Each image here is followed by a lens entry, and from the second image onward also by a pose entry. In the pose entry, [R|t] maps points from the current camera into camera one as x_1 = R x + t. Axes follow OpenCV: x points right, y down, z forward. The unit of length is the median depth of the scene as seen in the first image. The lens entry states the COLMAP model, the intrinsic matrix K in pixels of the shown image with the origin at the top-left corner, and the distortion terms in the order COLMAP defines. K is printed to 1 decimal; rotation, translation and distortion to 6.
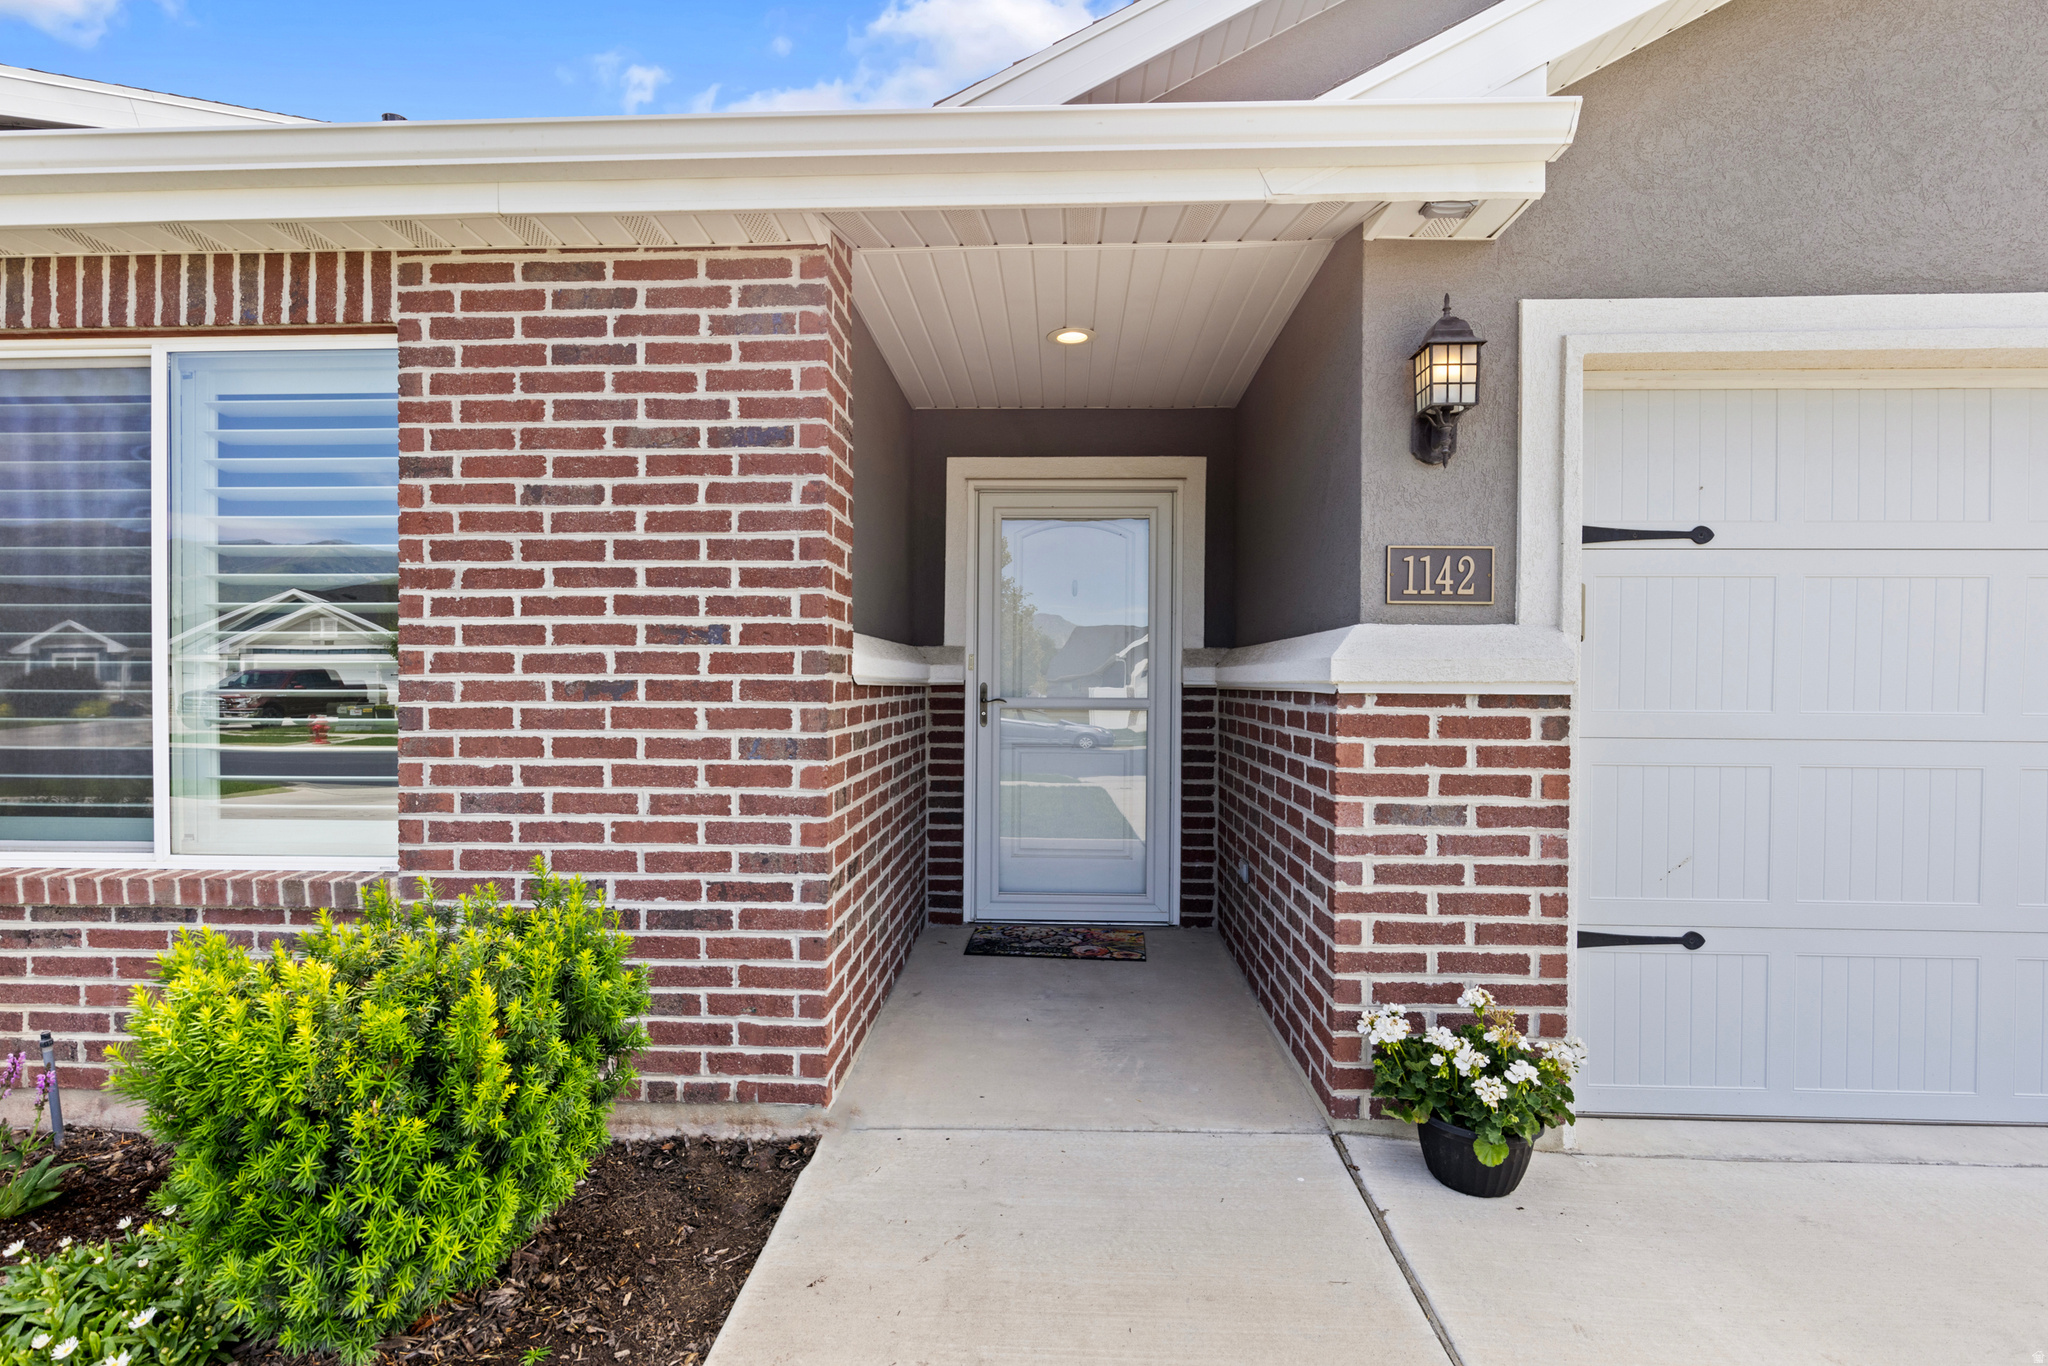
lens RADIAL K [[1077.5, 0, 1017.3], [0, 1077.5, 686.4], [0, 0, 1]] dist [-0.003965, -0.000548]
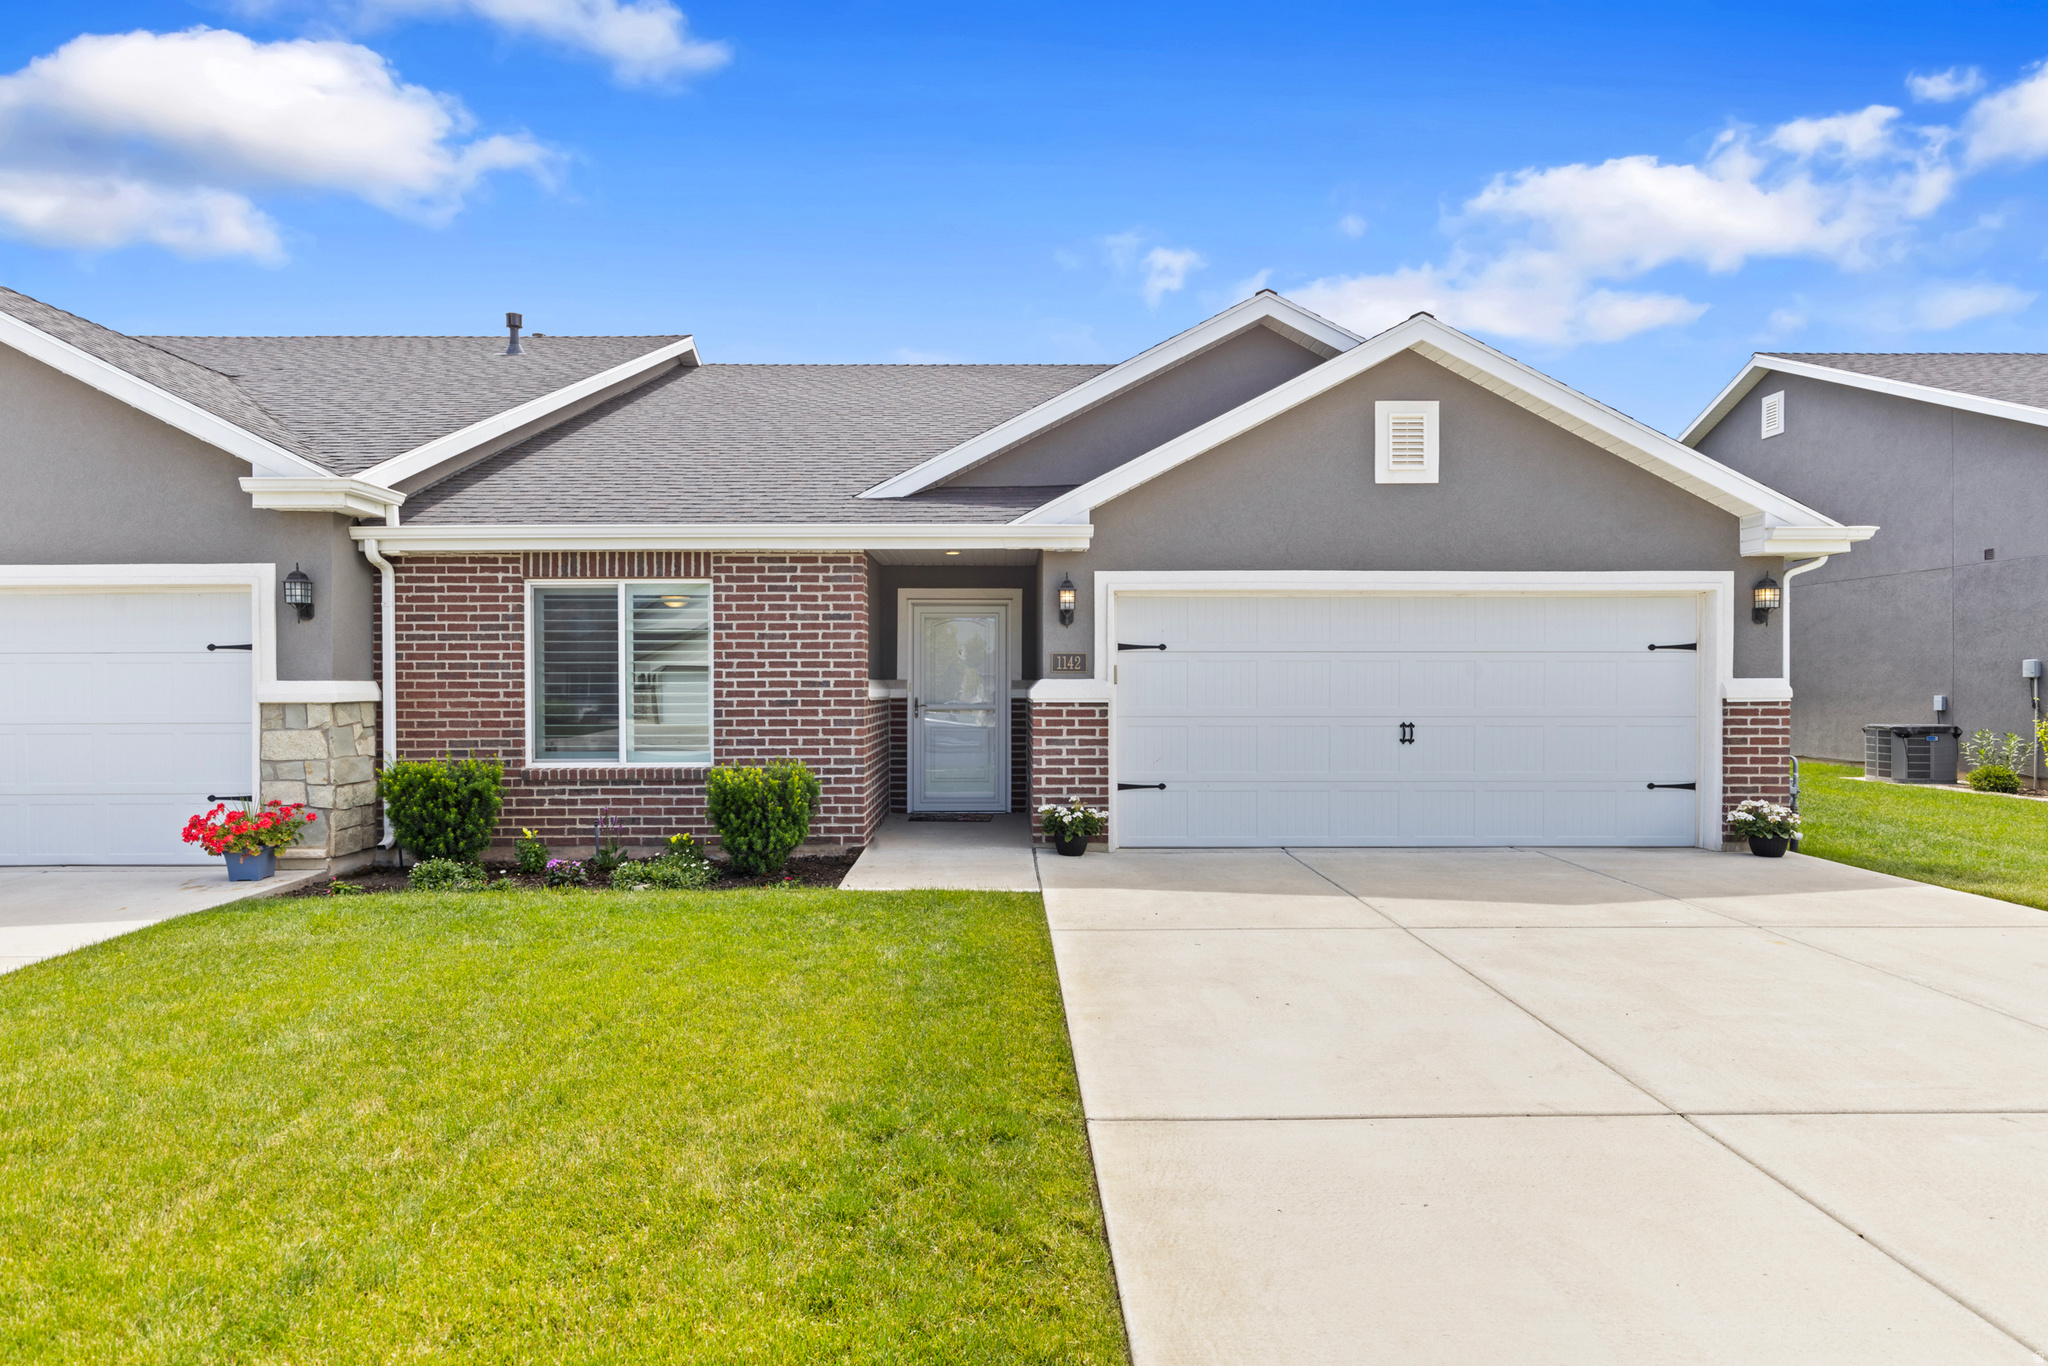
lens RADIAL K [[1114.5, 0, 1011.5], [0, 1114.5, 676.7], [0, 0, 1]] dist [0.000982, -0.000614]
pose [[0.998479, -0.005927, 0.054816, 0.061292], [0.006632, 0.999897, -0.012704, -0.025593], [-0.054735, 0.013048, 0.998416, -2.061043]]
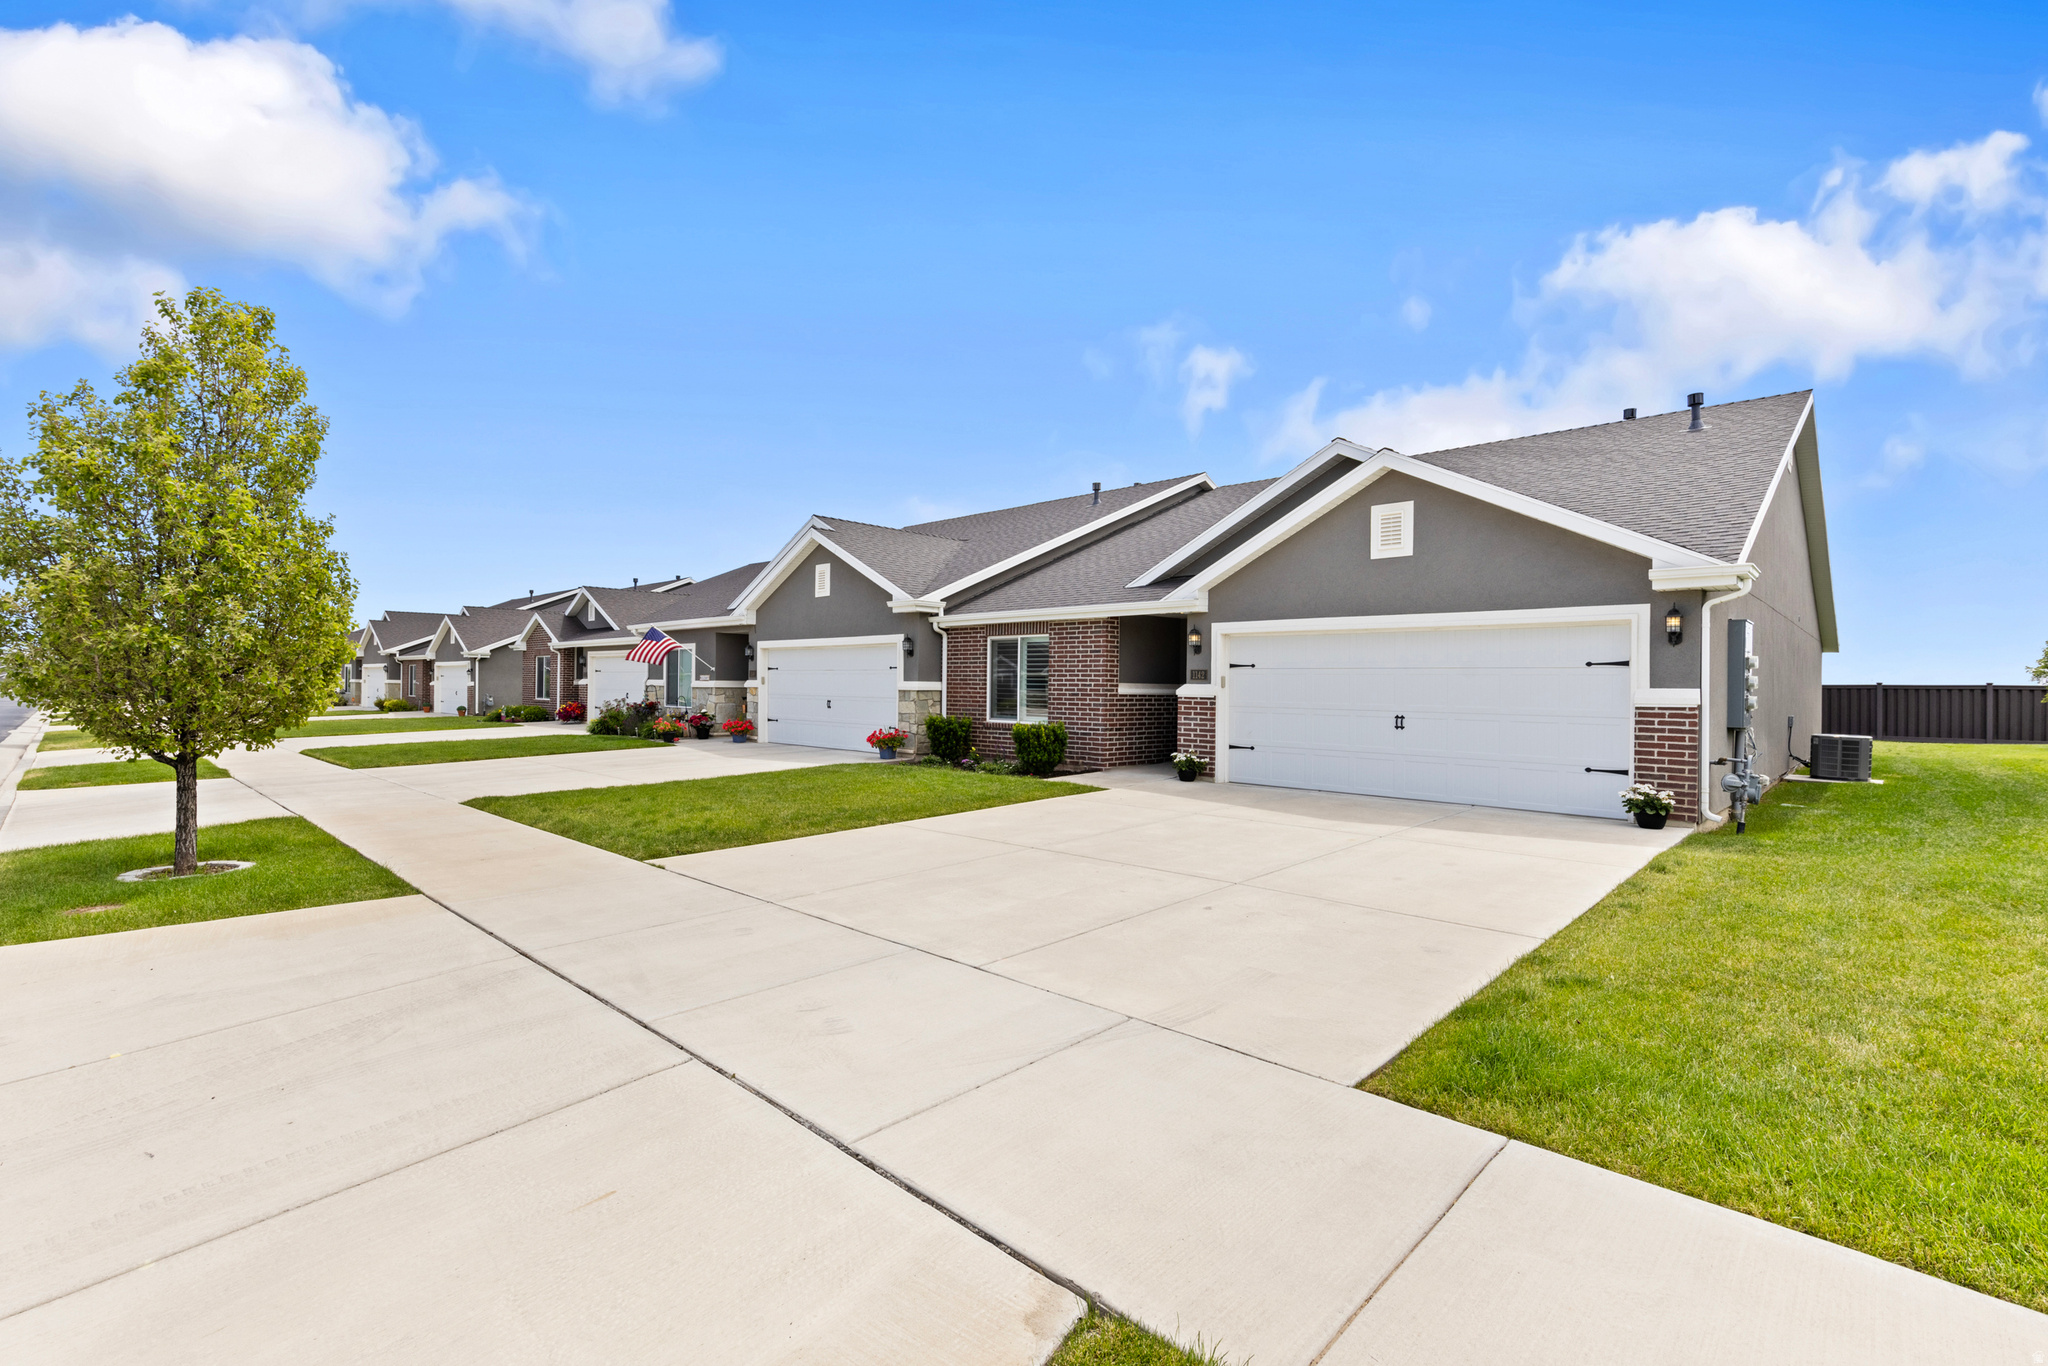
lens RADIAL K [[895.6, 0, 1011.1], [0, 895.6, 683.2], [0, 0, 1]] dist [0.006980, -0.001557]
pose [[0.749403, 0.003239, -0.662106, 2.609715], [-0.015264, 0.999807, -0.012385, 0.007902], [0.661938, 0.019388, 0.749308, -2.918638]]
